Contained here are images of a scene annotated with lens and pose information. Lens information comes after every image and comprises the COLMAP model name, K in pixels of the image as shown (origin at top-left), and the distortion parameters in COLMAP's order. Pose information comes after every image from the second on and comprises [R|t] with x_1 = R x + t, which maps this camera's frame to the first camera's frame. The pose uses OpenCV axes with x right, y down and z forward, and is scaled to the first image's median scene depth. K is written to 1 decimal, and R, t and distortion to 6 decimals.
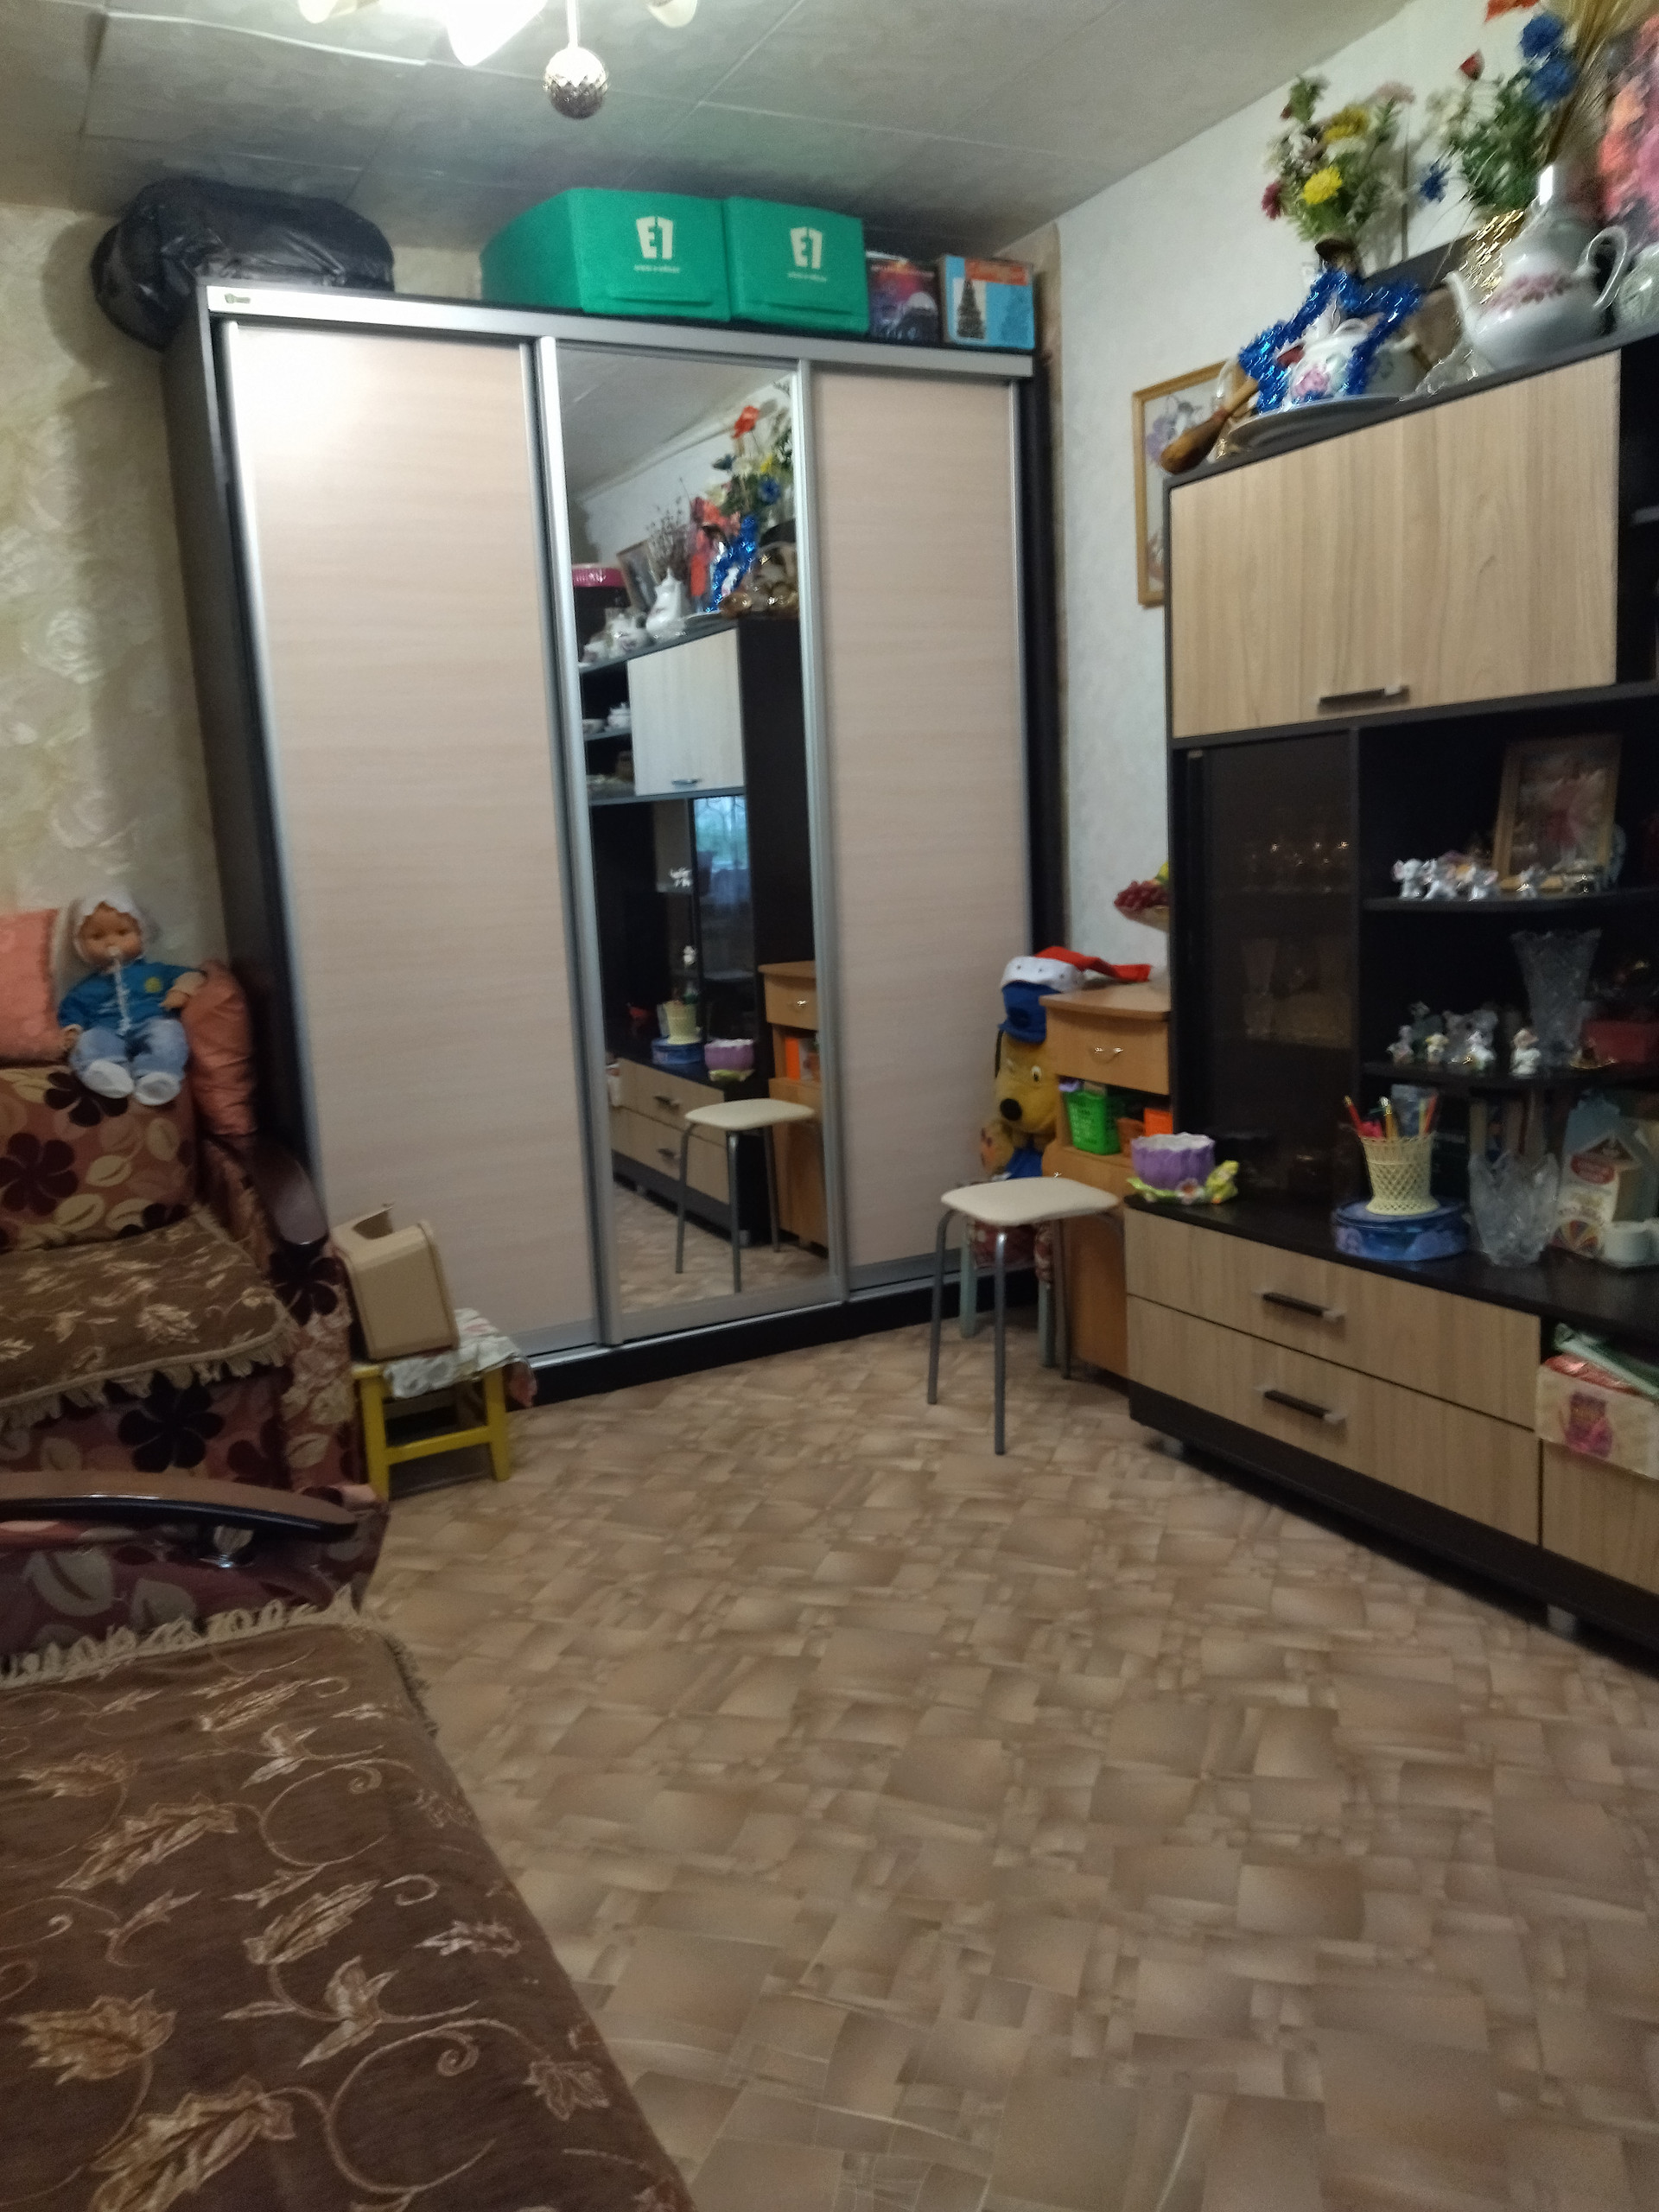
lens RADIAL K [[1695.4, 0, 841.0], [0, 1695.4, 1093.1], [0, 0, 1]] dist [0.081741, -0.132257]
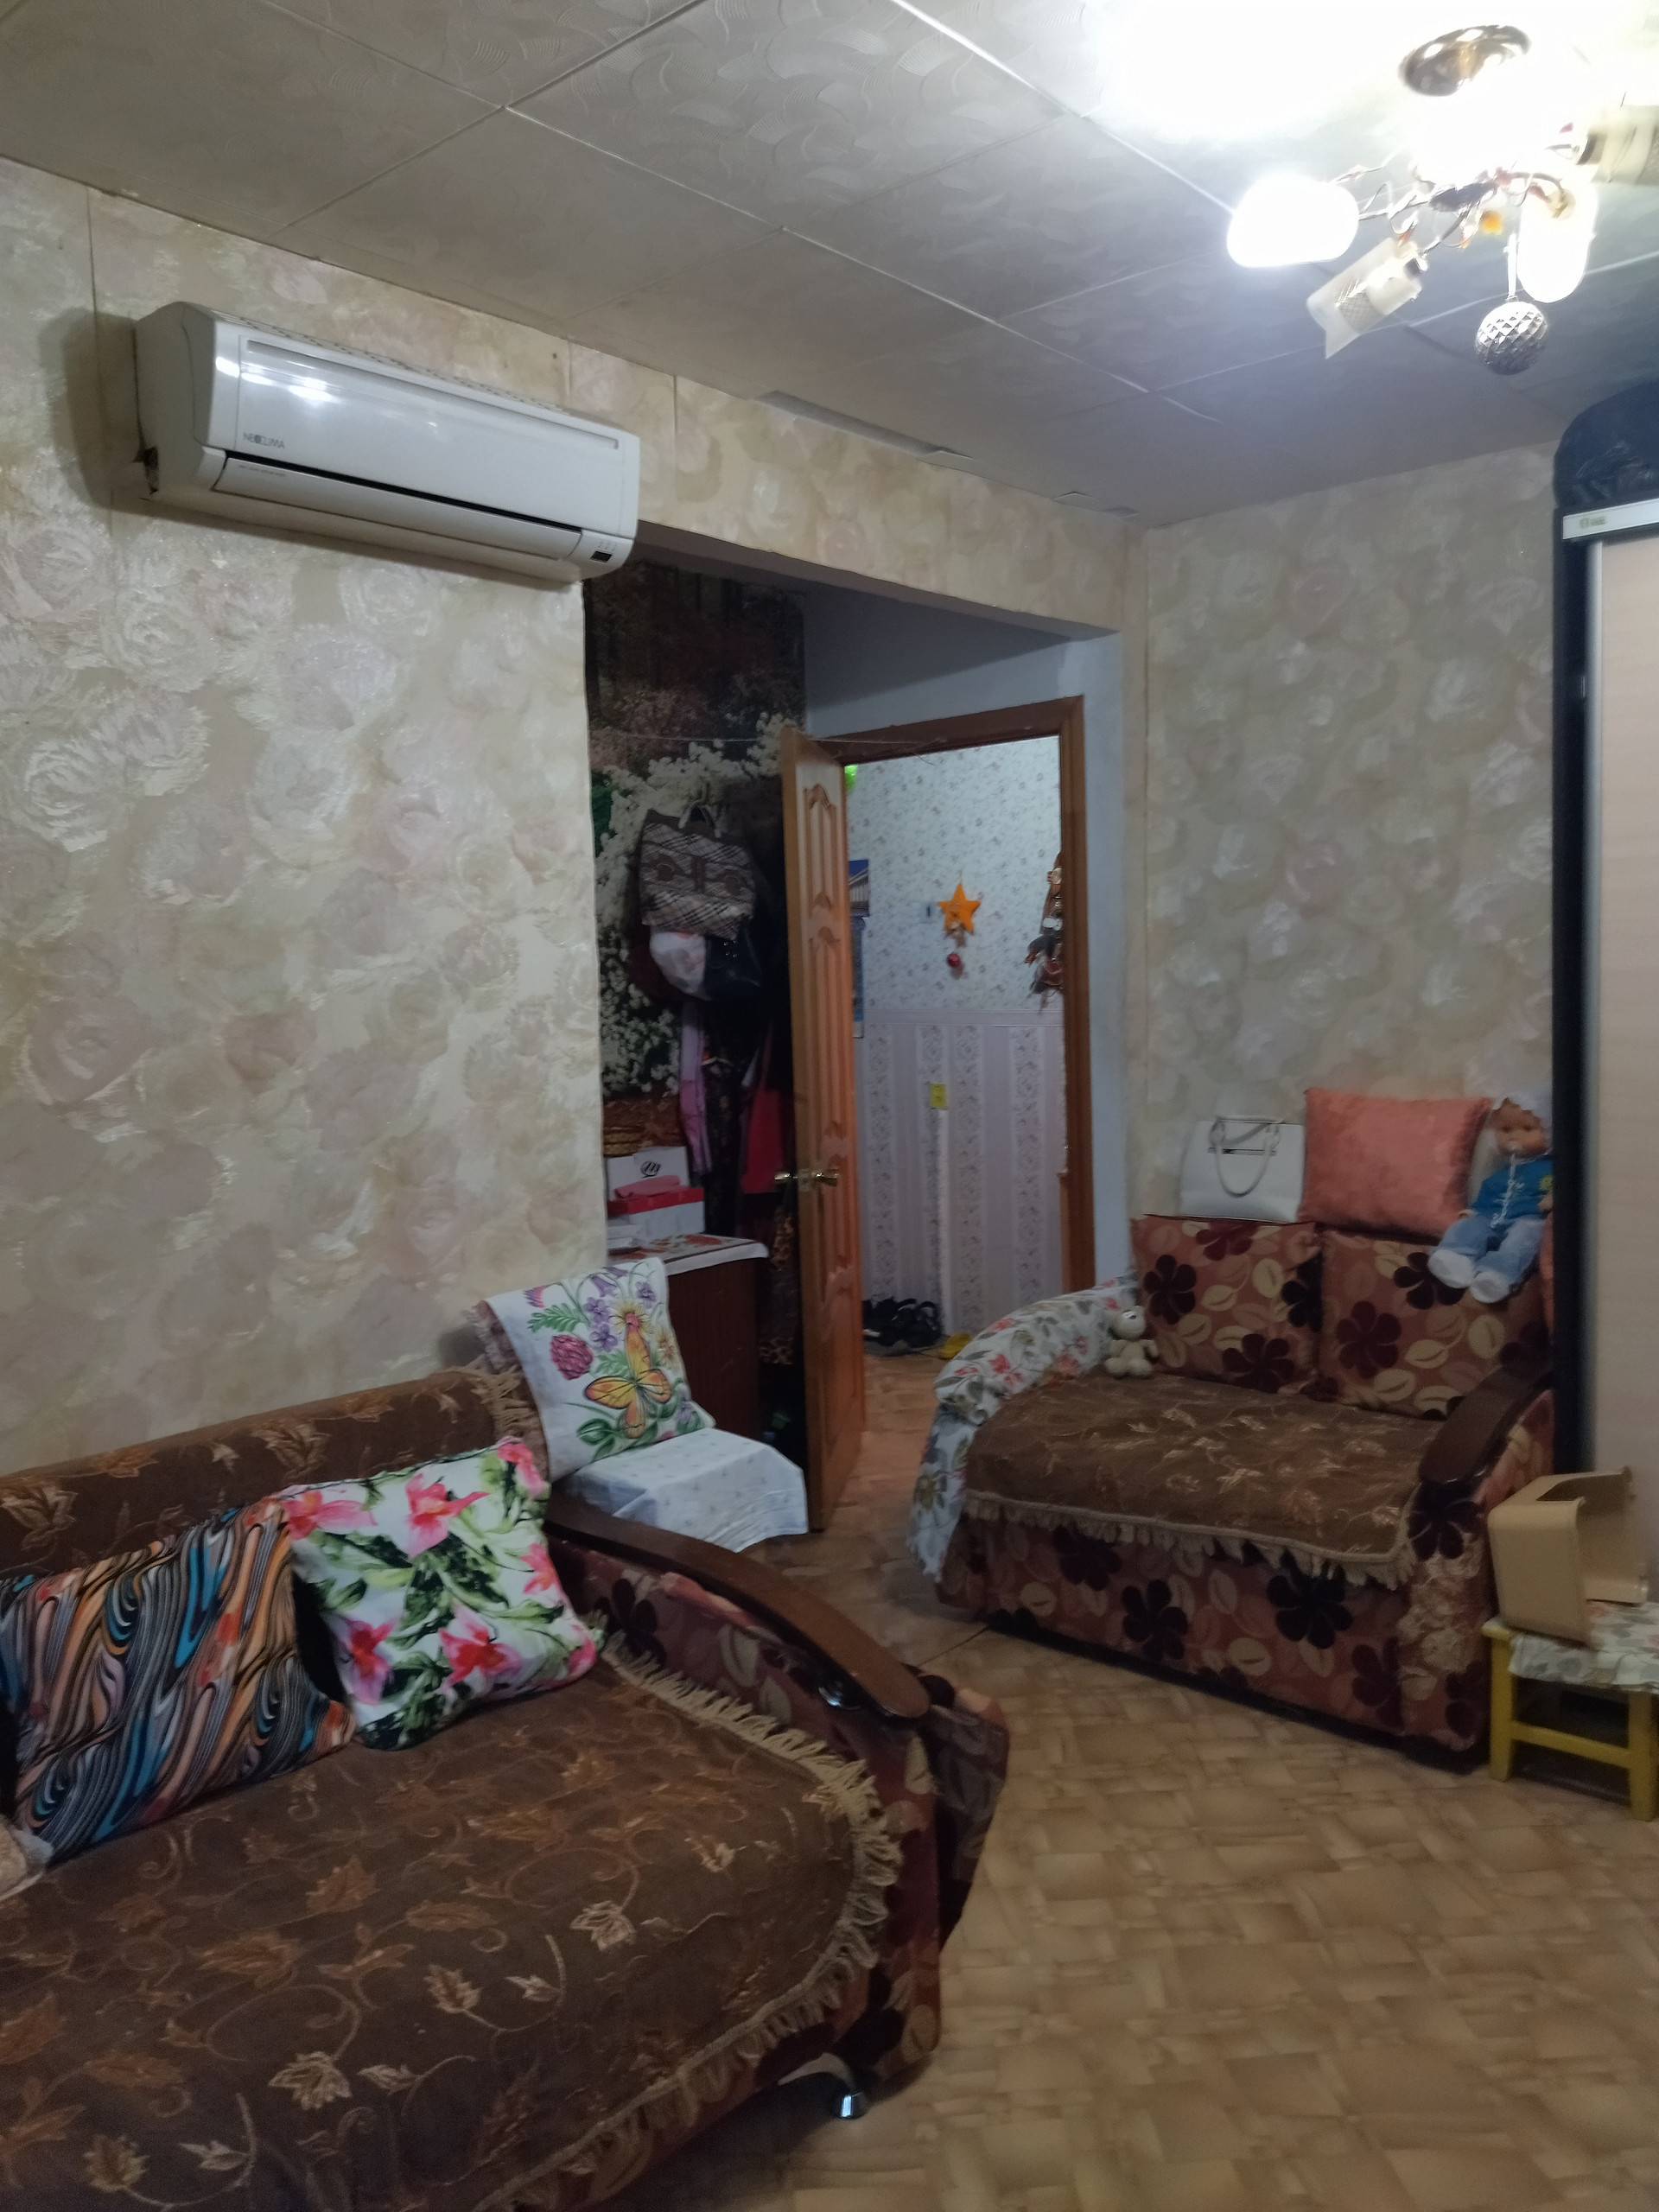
lens RADIAL K [[1695.4, 0, 819.9], [0, 1695.4, 1096.9], [0, 0, 1]] dist [0.081741, -0.132257]
pose [[0.349199, 0.118396, -0.929539, 0.442337], [-0.135597, 0.987929, 0.074894, -0.151991], [0.927186, 0.099890, 0.361039, 0.270433]]
